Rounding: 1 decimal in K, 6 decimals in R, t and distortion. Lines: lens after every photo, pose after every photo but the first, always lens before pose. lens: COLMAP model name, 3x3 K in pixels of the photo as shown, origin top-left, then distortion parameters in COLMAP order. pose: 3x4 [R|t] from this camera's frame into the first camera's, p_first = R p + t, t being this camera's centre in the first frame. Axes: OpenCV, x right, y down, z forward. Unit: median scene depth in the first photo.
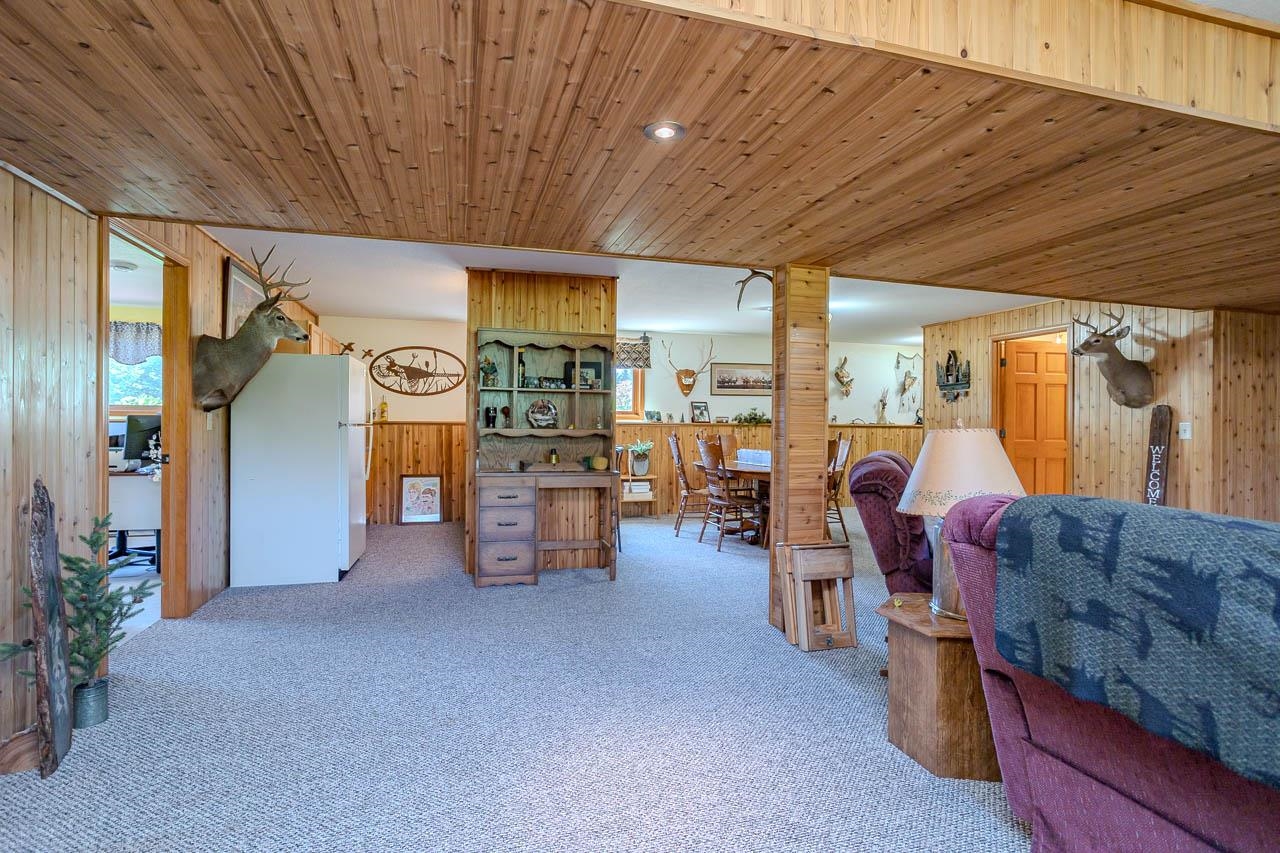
lens RADIAL K [[618.9, 0, 639.5], [0, 618.9, 424.2], [0, 0, 1]] dist [-0.043386, 0.026771]
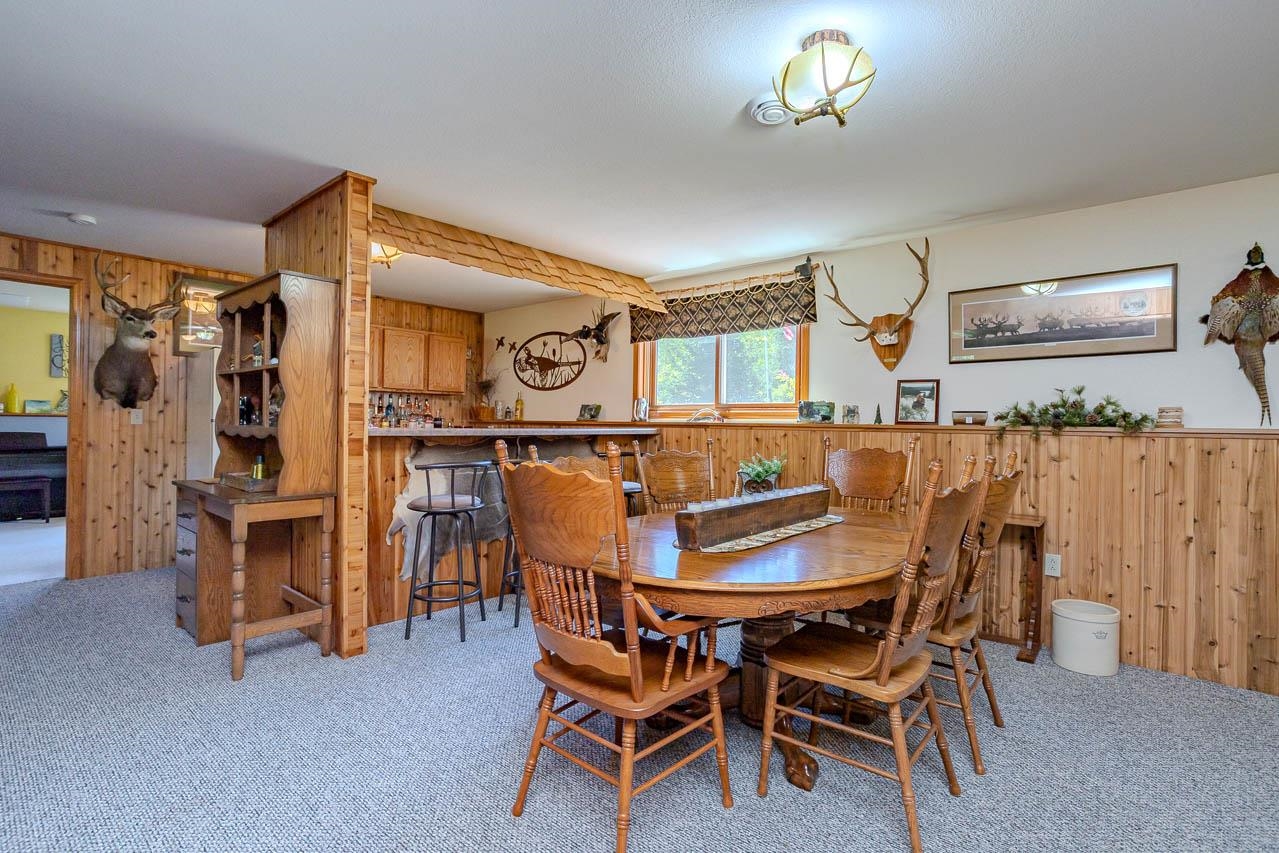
lens RADIAL K [[618.5, 0, 643.9], [0, 618.5, 428.1], [0, 0, 1]] dist [-0.043386, 0.026771]
pose [[0.539622, 0.007589, -0.841873, 0.407523], [-0.011106, 0.999937, 0.001895, 0.002396], [0.841834, 0.008327, 0.539672, 0.618543]]
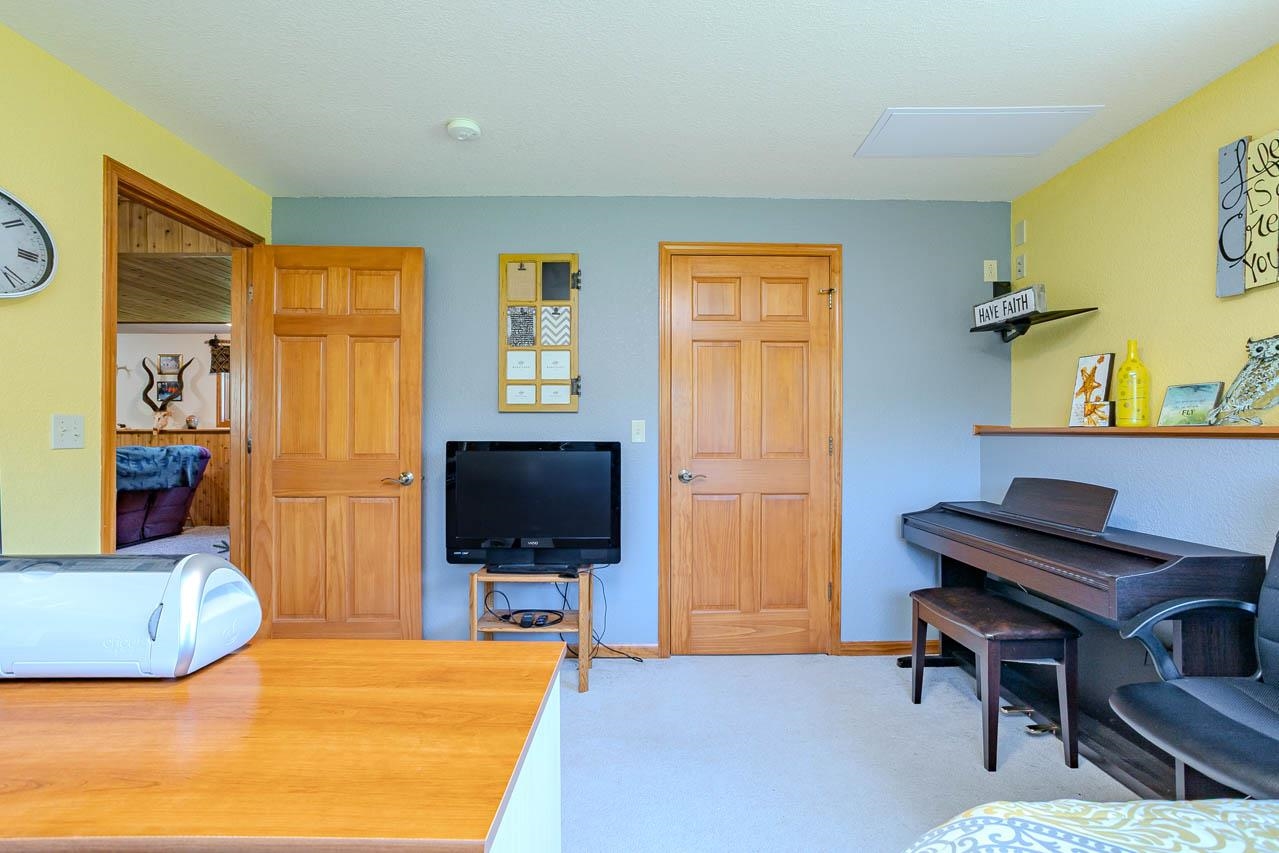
lens RADIAL K [[618.5, 0, 641.4], [0, 618.5, 426.6], [0, 0, 1]] dist [-0.043386, 0.026771]
pose [[-0.967879, -0.003895, 0.251386, -0.687015], [-0.003536, 0.999992, 0.001881, -0.007526], [-0.251391, 0.000932, -0.967885, 0.689508]]
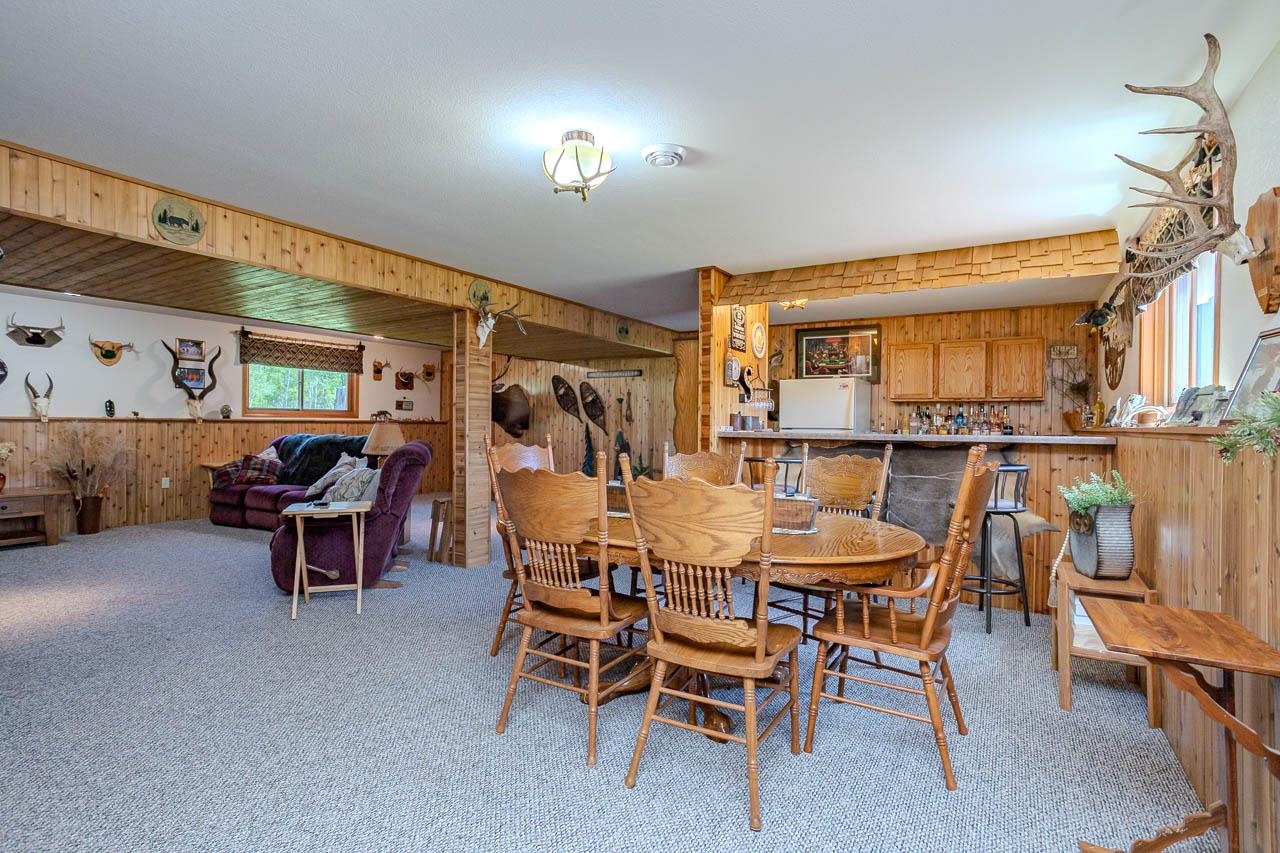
lens RADIAL K [[618.9, 0, 632.6], [0, 618.9, 431.2], [0, 0, 1]] dist [-0.043386, 0.026771]
pose [[-0.745170, -0.009307, -0.666810, 0.439663], [-0.018065, 0.999817, 0.006233, 0.003464], [0.666630, 0.016690, -0.745202, 1.094084]]
